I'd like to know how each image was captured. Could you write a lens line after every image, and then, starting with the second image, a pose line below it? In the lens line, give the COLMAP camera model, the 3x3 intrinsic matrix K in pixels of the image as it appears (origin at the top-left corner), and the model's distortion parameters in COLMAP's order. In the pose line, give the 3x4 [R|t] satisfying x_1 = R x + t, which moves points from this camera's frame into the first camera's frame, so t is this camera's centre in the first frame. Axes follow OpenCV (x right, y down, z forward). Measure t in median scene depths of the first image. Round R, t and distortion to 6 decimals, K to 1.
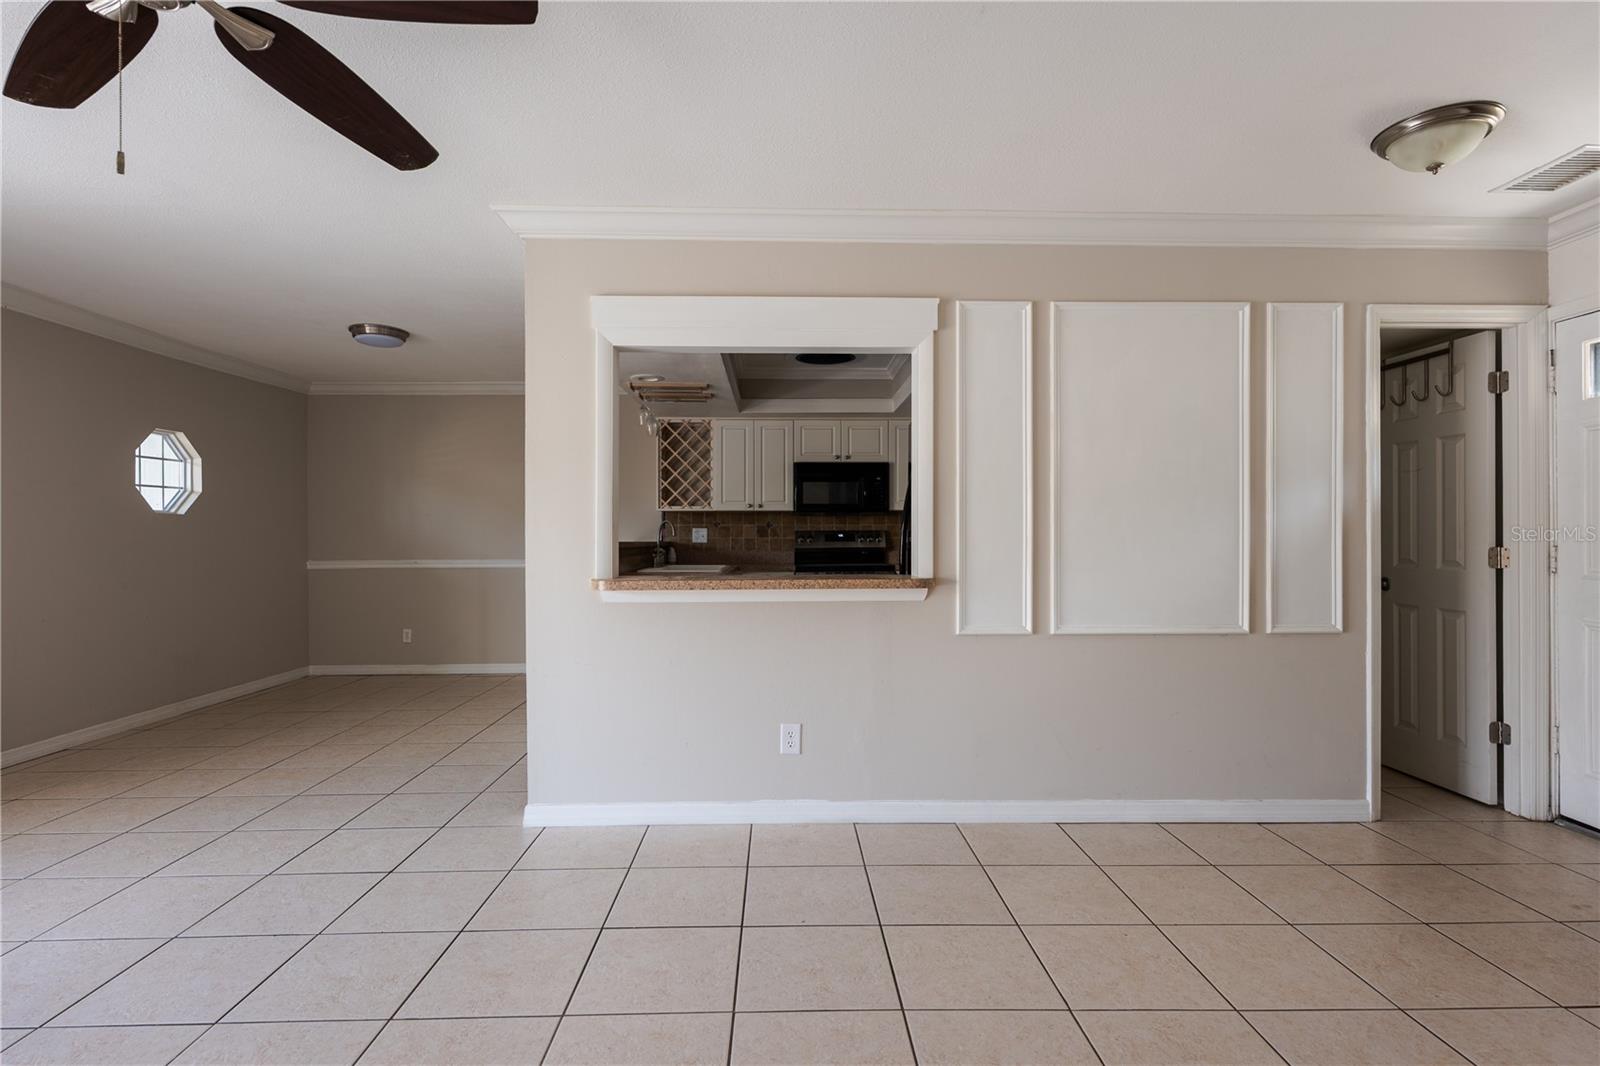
lens RADIAL K [[770.9, 0, 798.3], [0, 770.9, 536.4], [0, 0, 1]] dist [0.004218, 0.001107]
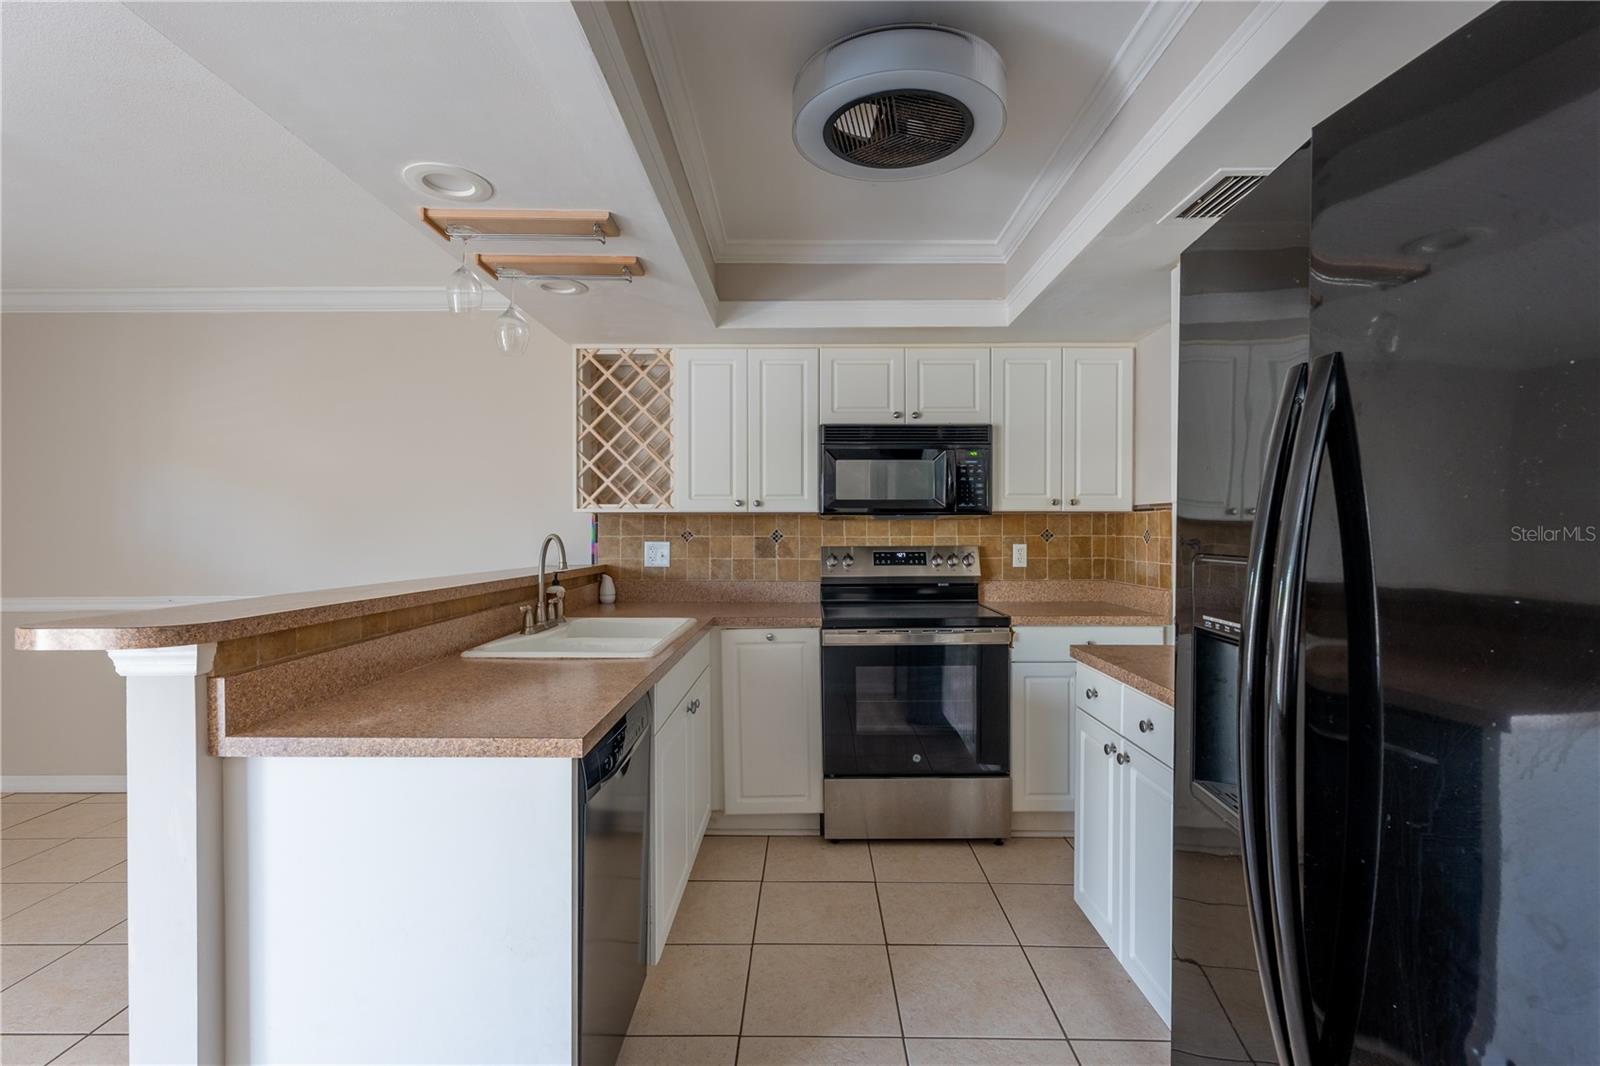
lens RADIAL K [[742.6, 0, 800.0], [0, 742.6, 533.0], [0, 0, 1]] dist [0.000199, 0.000497]
pose [[0.999491, 0.000906, -0.031885, -0.002640], [-0.000780, 0.999992, 0.003959, -0.020654], [0.031888, -0.003932, 0.999484, 0.473512]]
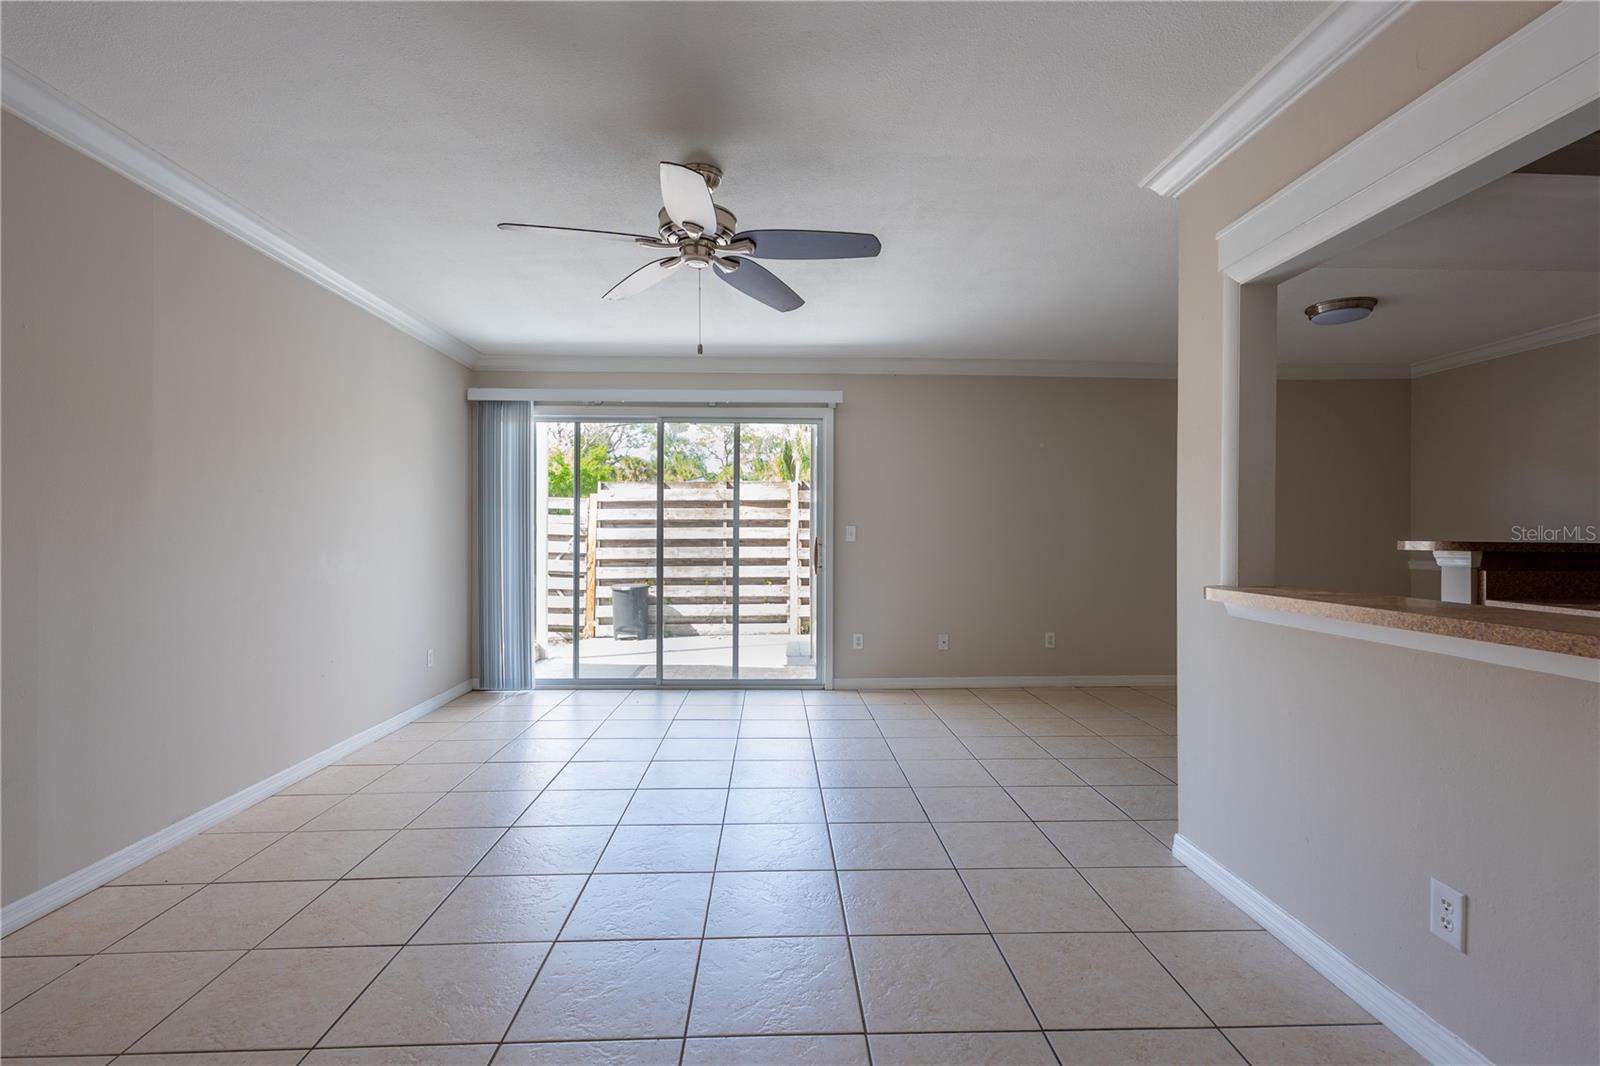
lens RADIAL K [[742.6, 0, 800.0], [0, 742.6, 533.0], [0, 0, 1]] dist [0.000199, 0.000497]
pose [[0.016748, 0.004487, -0.999850, 0.250827], [-0.005127, 0.999977, 0.004402, 0.000222], [0.999847, 0.005052, 0.016770, 0.276831]]
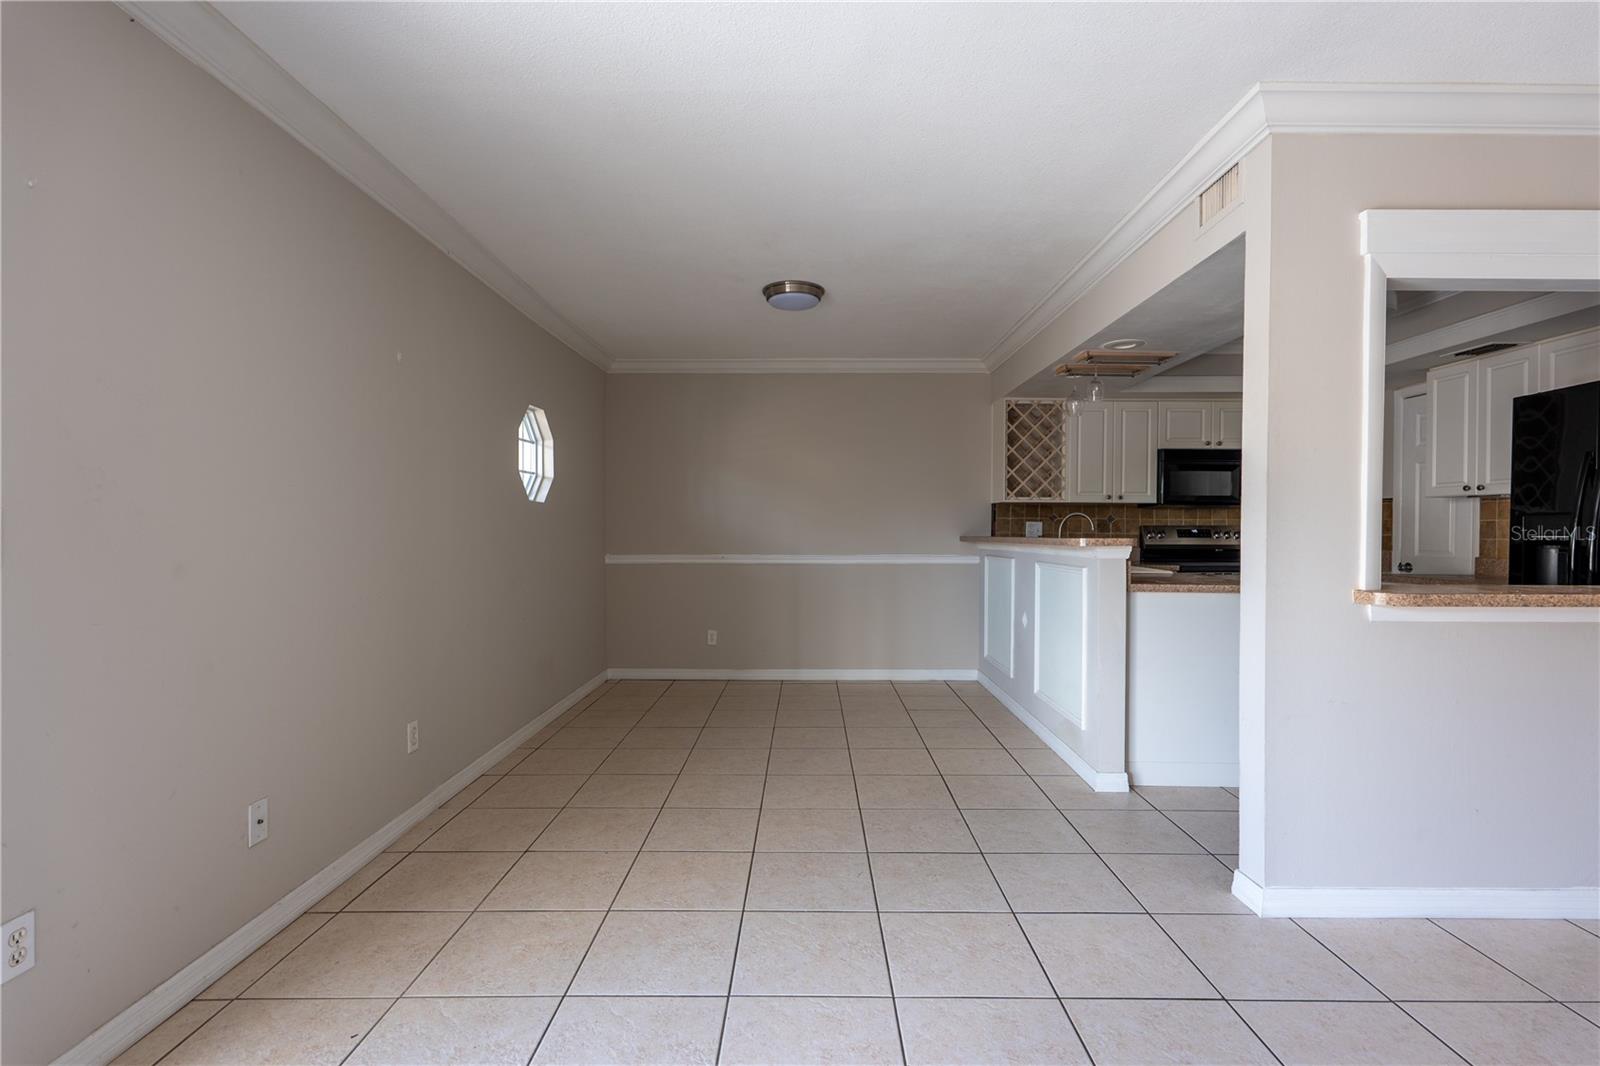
lens RADIAL K [[742.6, 0, 800.0], [0, 742.6, 533.0], [0, 0, 1]] dist [0.000199, 0.000497]
pose [[0.999508, 0.007376, -0.030492, -0.398270], [-0.007227, 0.999961, 0.005003, 0.000077], [0.030528, -0.004781, 0.999522, 0.131616]]
